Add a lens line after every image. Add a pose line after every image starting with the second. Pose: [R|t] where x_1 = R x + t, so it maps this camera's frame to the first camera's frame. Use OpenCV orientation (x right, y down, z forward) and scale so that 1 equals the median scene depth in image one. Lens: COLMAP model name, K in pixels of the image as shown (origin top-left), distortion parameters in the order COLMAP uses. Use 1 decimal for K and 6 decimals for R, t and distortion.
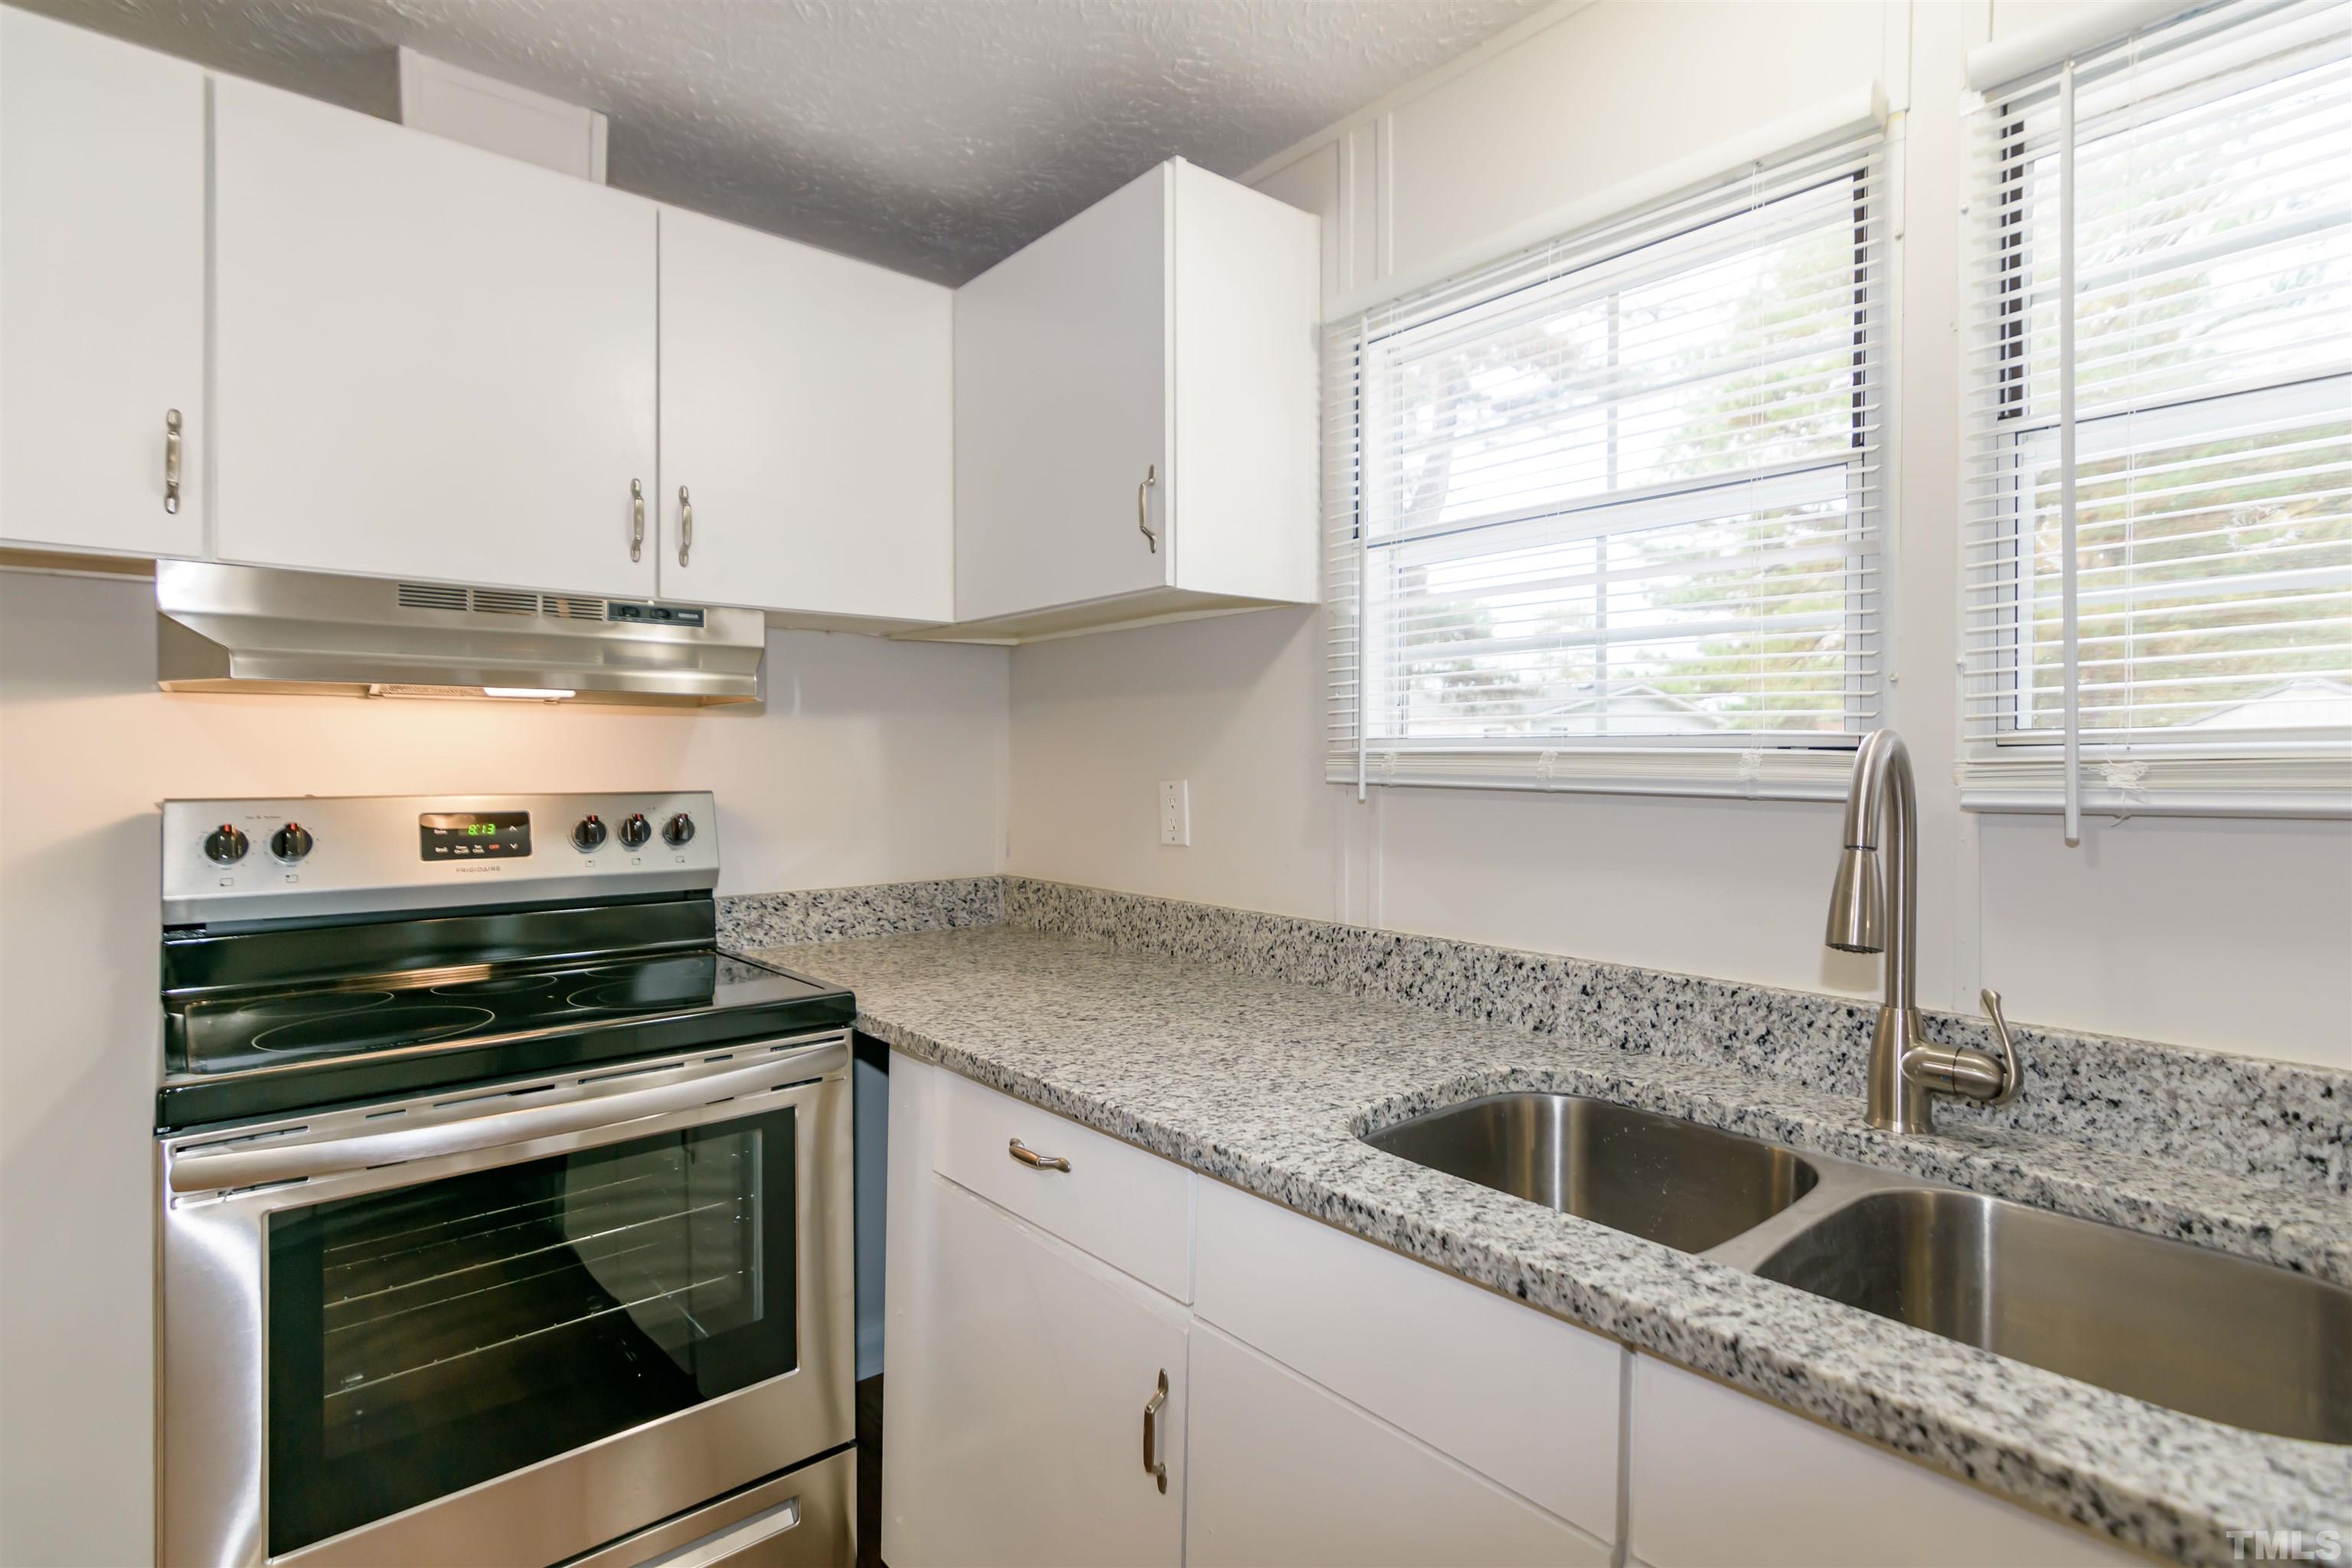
lens RADIAL K [[1208.9, 0, 1110.9], [0, 1208.9, 756.4], [0, 0, 1]] dist [0.002466, 0.000715]
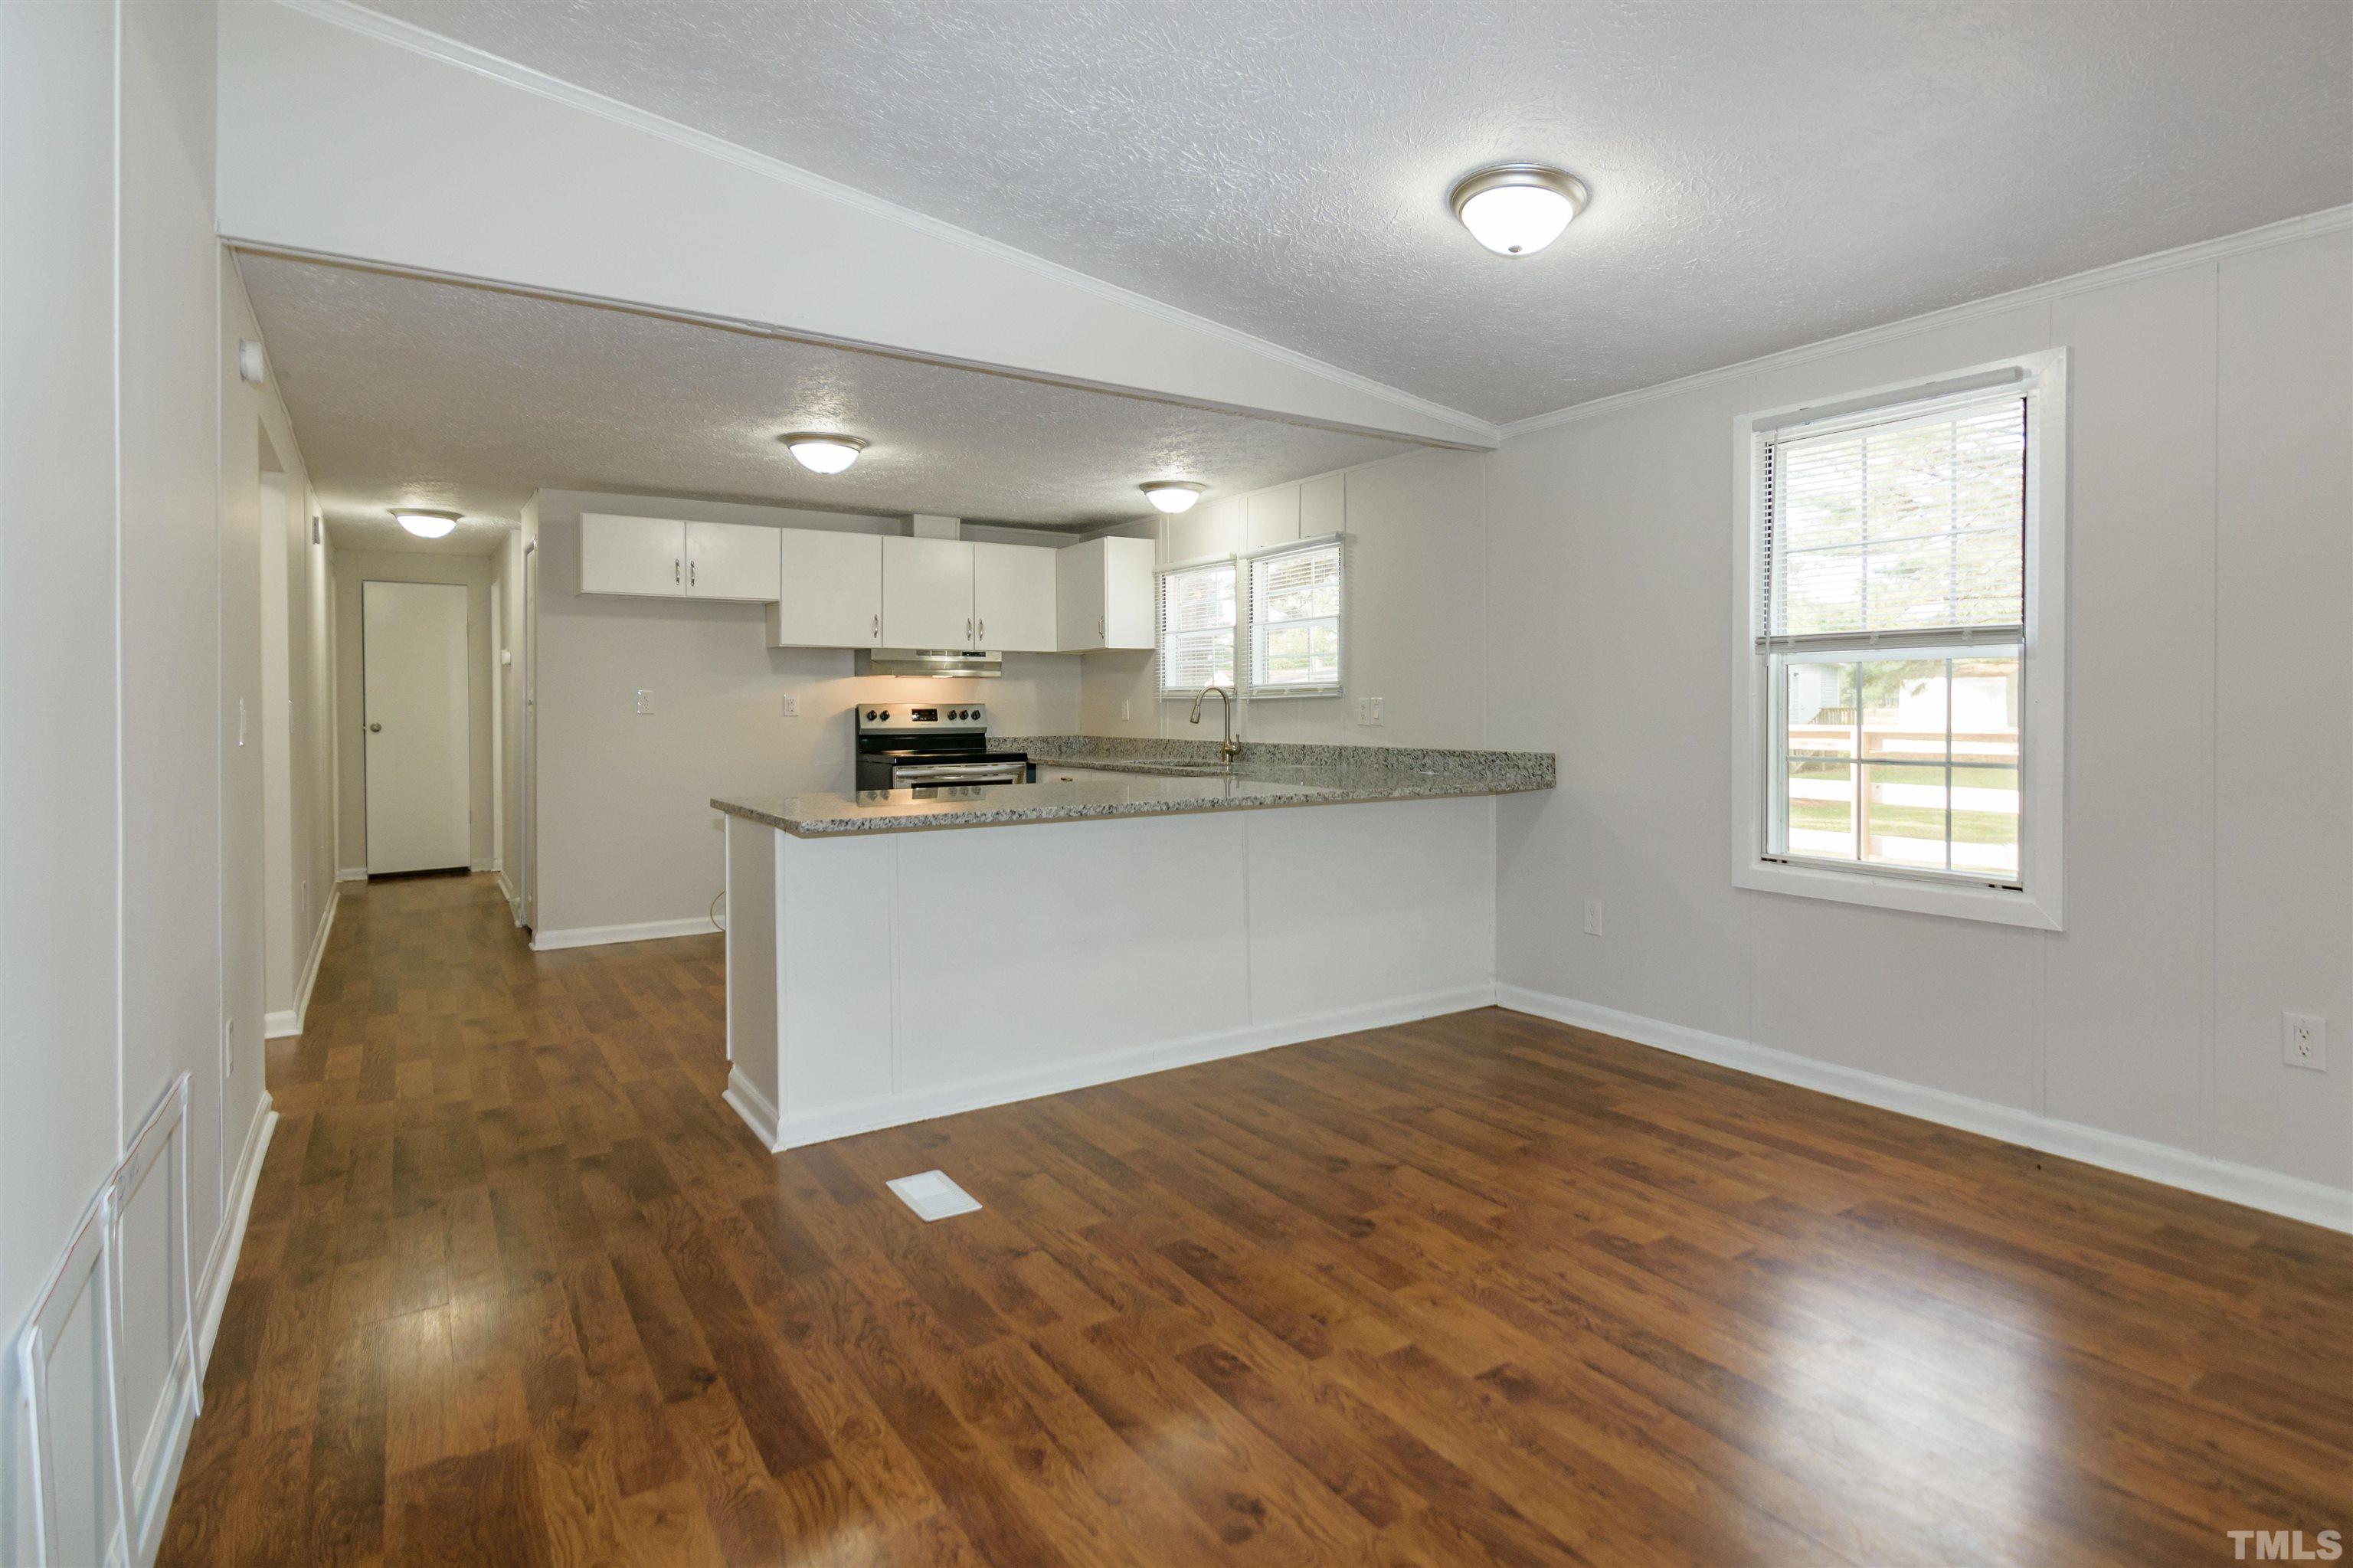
lens RADIAL K [[1170.7, 0, 1069.7], [0, 1170.7, 745.8], [0, 0, 1]] dist [0.002654, 0.000799]
pose [[0.983342, 0.003788, -0.181723, 0.556088], [0.002504, 0.999406, 0.034380, 0.039880], [0.181746, -0.034262, 0.982749, -2.441245]]
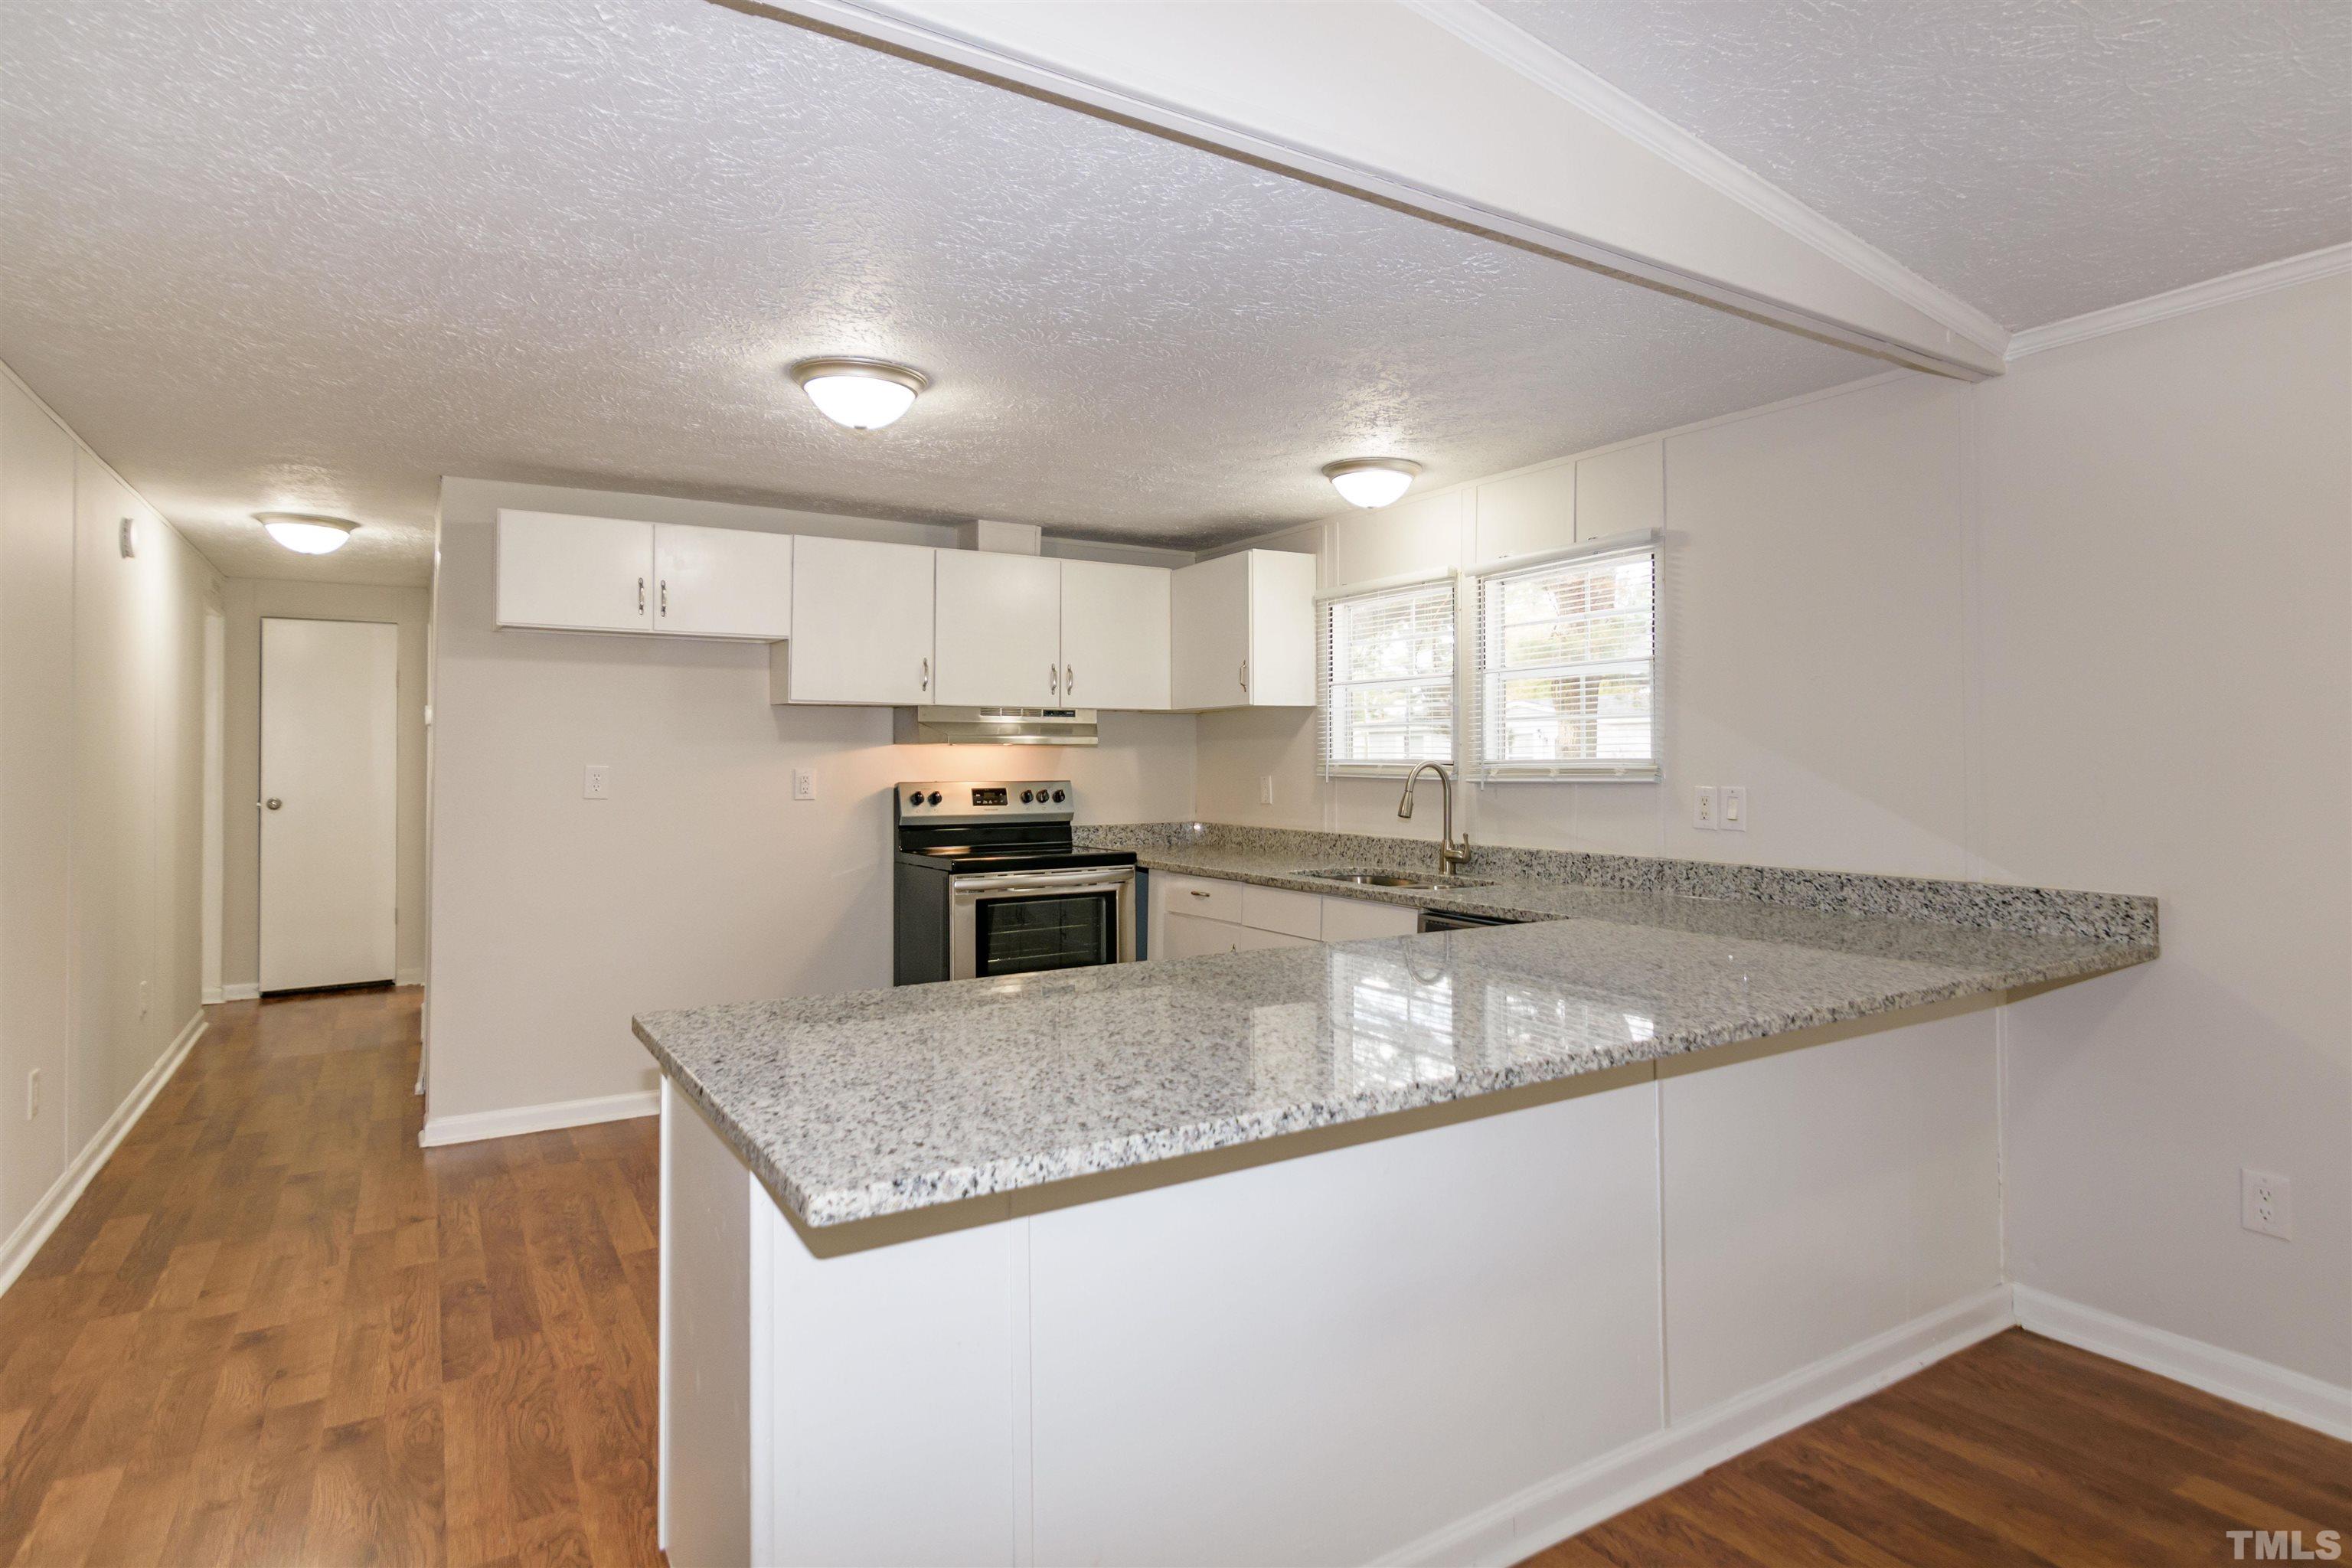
lens RADIAL K [[1208.9, 0, 1110.9], [0, 1208.9, 756.4], [0, 0, 1]] dist [0.002466, 0.000715]
pose [[0.985435, -0.002322, -0.170036, 0.184028], [0.001845, 0.999994, -0.002966, -0.014575], [0.170042, 0.002609, 0.985433, -1.579665]]
